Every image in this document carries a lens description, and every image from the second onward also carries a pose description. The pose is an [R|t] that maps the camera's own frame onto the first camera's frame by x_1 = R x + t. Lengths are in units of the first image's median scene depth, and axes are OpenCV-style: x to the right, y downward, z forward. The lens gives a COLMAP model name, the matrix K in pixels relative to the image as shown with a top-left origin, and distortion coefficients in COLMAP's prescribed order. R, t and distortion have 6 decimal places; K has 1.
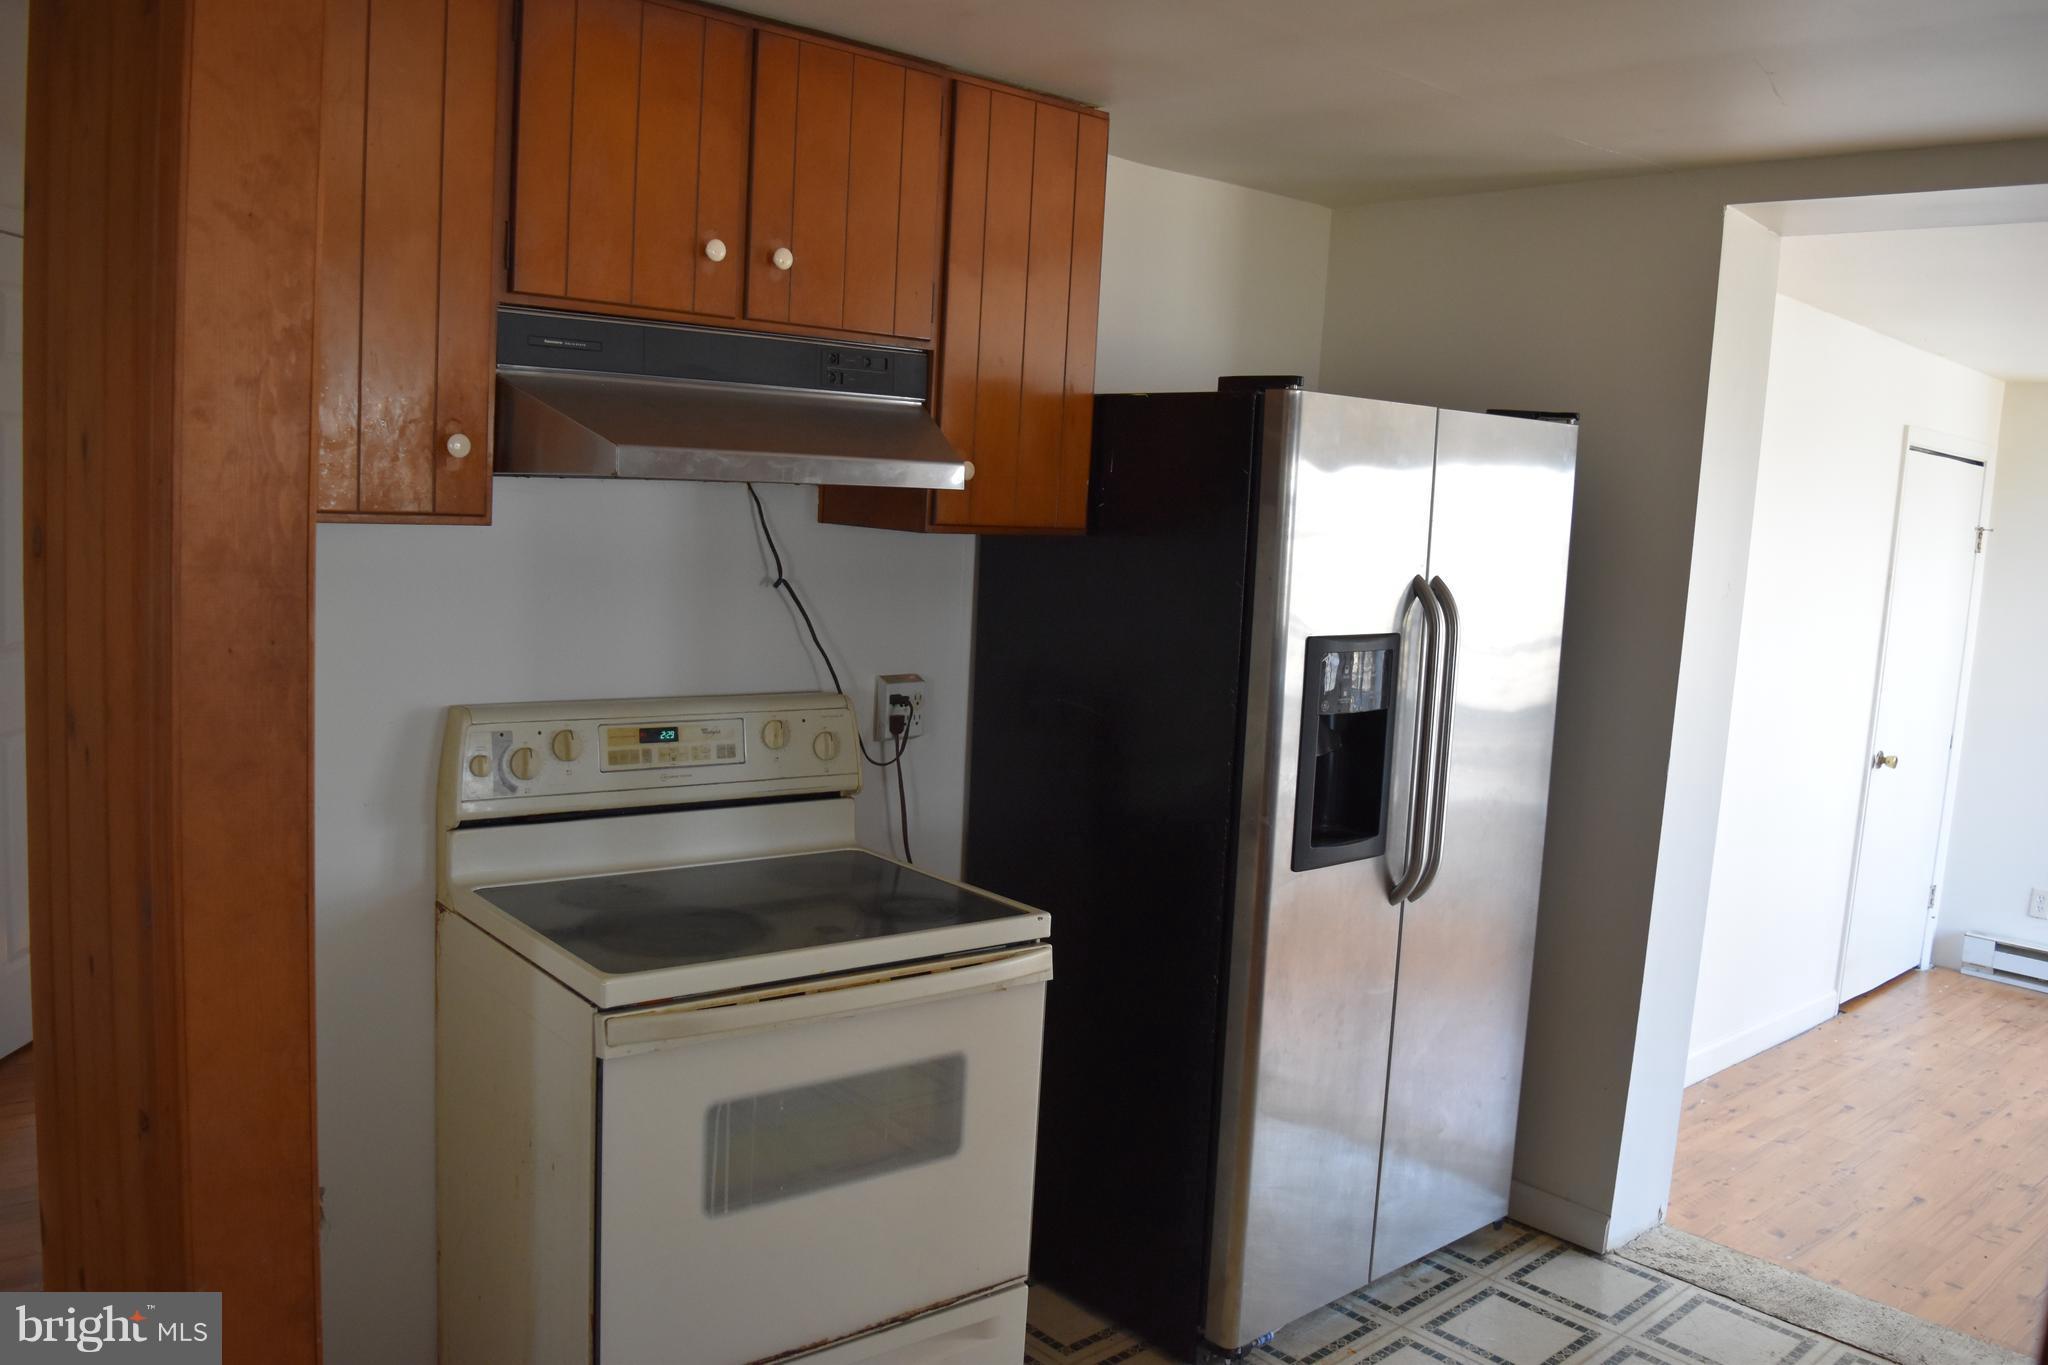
lens RADIAL K [[1600.2, 0, 1024.0], [0, 1600.2, 682.5], [0, 0, 1]] dist [-0.089862, 0.012784]
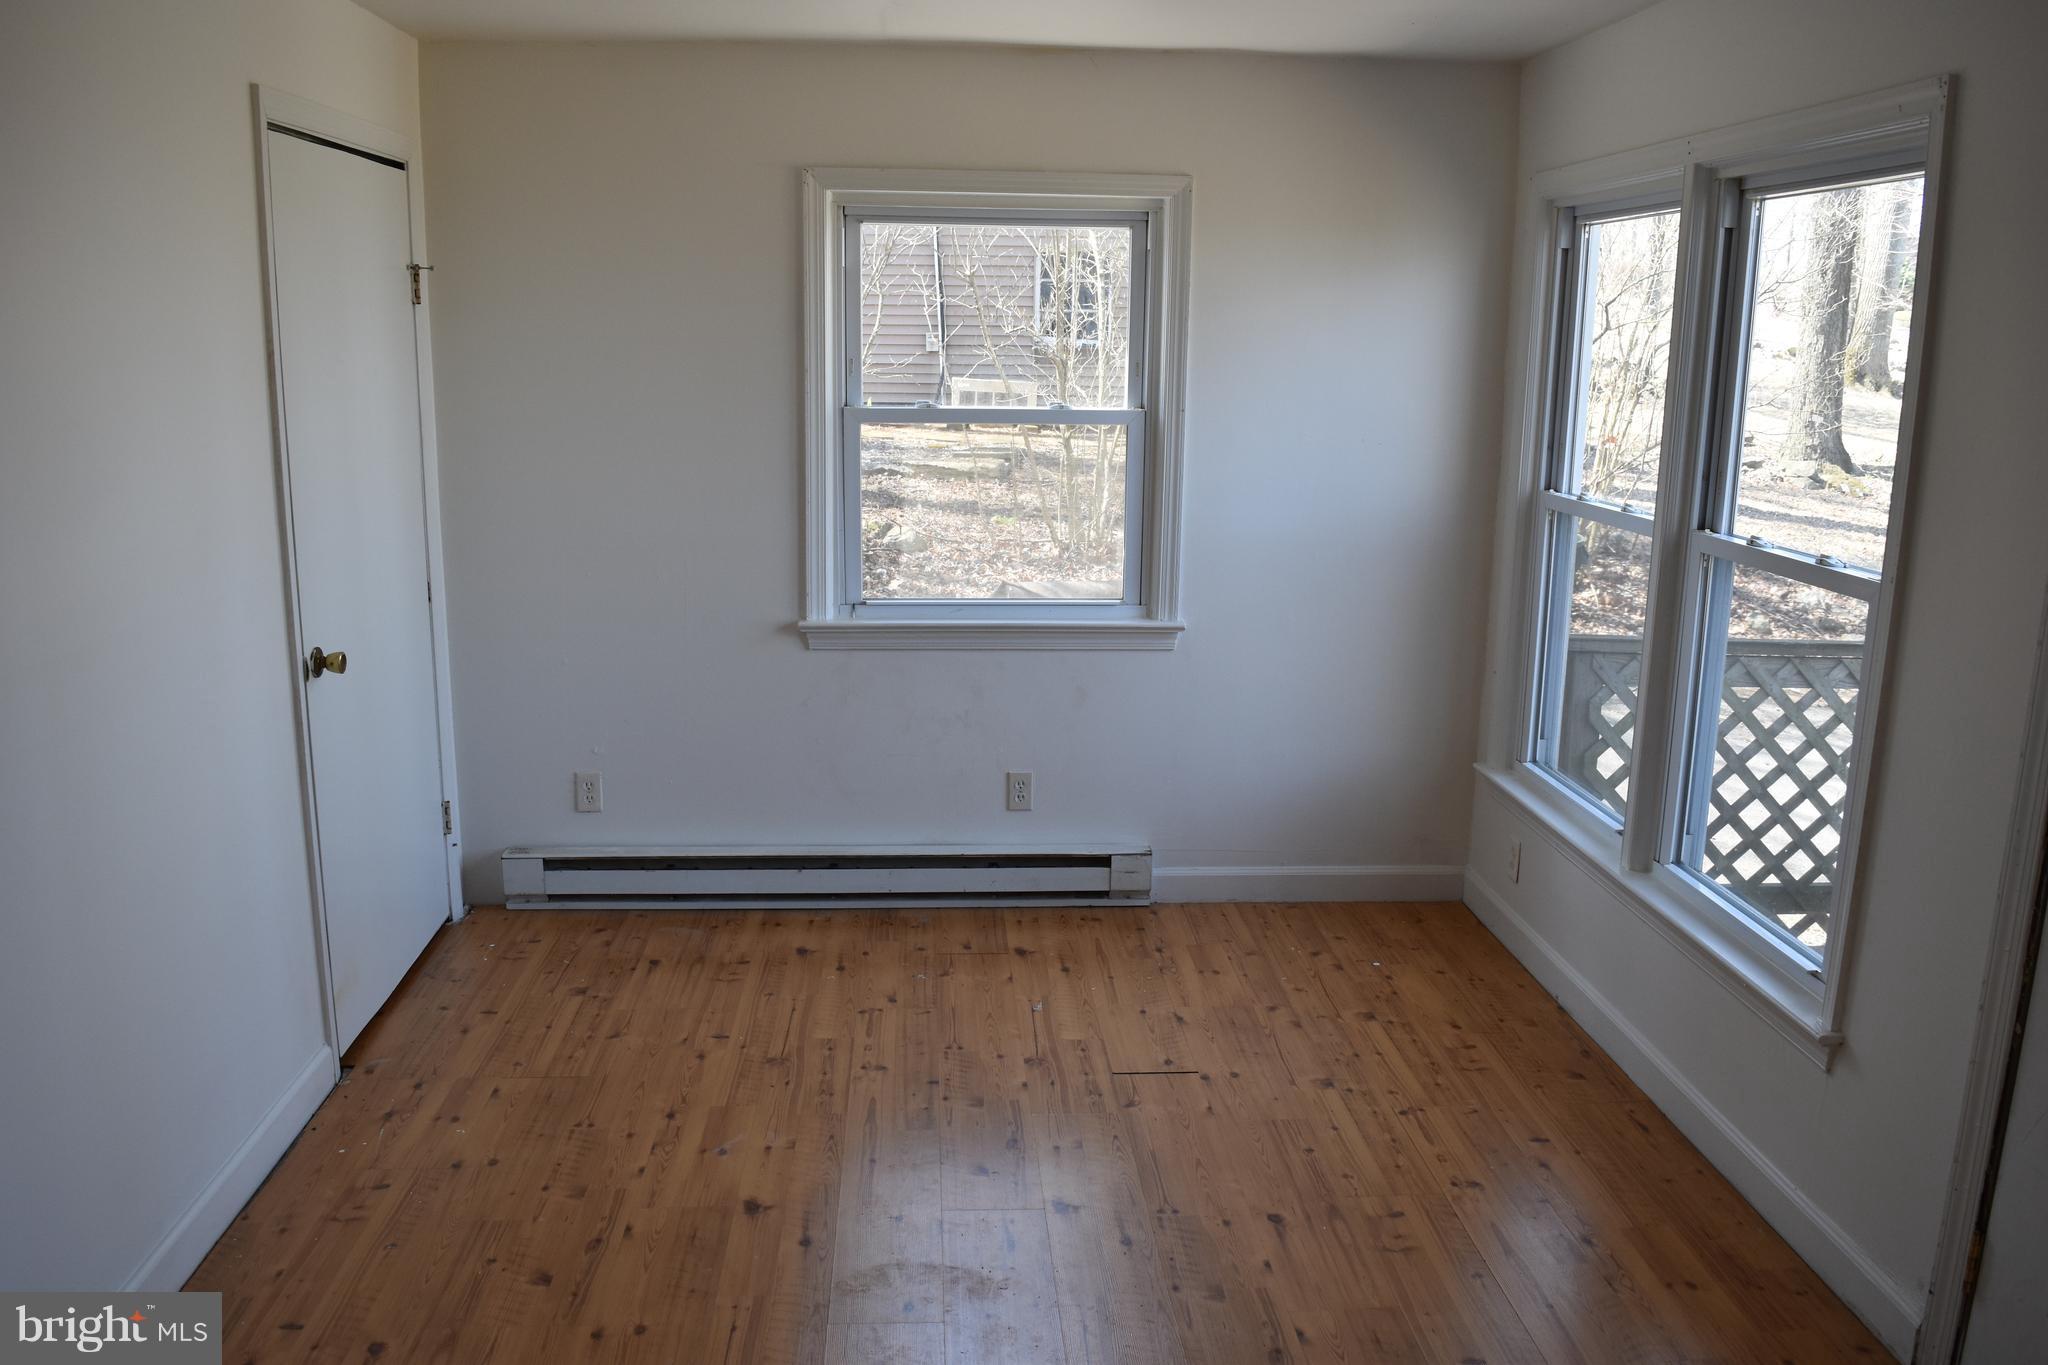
lens RADIAL K [[1600.2, 0, 1024.0], [0, 1600.2, 682.5], [0, 0, 1]] dist [-0.089862, 0.012784]
pose [[0.628391, -0.222143, 0.745505, 0.264015], [0.115845, 0.974396, 0.192700, -0.028097], [-0.769224, -0.034728, 0.638035, 0.398671]]
